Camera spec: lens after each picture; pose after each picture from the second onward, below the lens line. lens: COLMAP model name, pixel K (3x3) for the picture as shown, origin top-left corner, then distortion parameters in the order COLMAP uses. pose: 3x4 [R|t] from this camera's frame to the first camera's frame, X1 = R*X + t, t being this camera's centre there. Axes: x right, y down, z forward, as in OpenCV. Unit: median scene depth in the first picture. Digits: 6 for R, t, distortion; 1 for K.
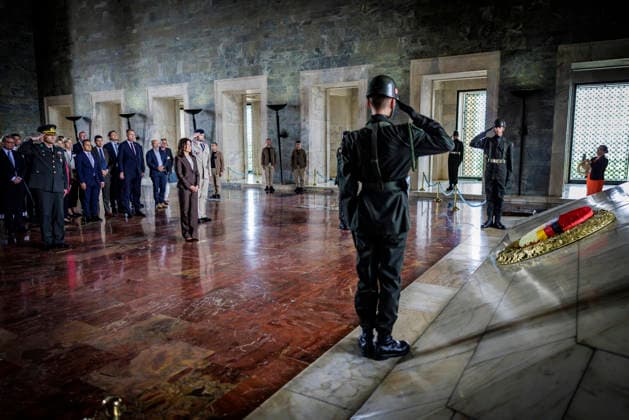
lens RADIAL K [[466.5, 0, 314.5], [0, 466.5, 210.0], [0, 0, 1]] dist [0.001504, -0.004785]
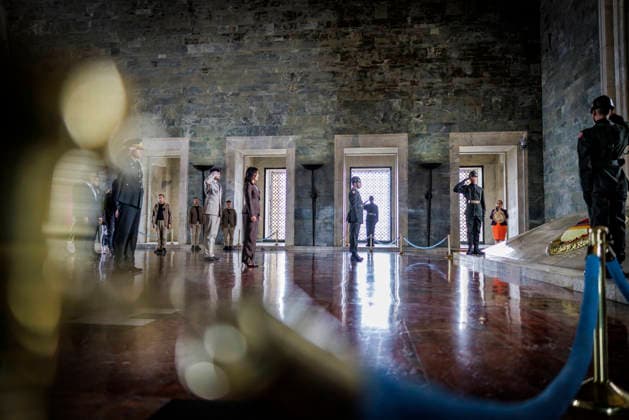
lens RADIAL K [[466.5, 0, 314.5], [0, 466.5, 210.0], [0, 0, 1]] dist [0.001504, -0.004785]
pose [[0.910913, 0.035546, 0.411064, -0.304589], [0.044711, 0.981911, -0.183989, 0.074967], [-0.410168, 0.185978, 0.892846, 0.009289]]
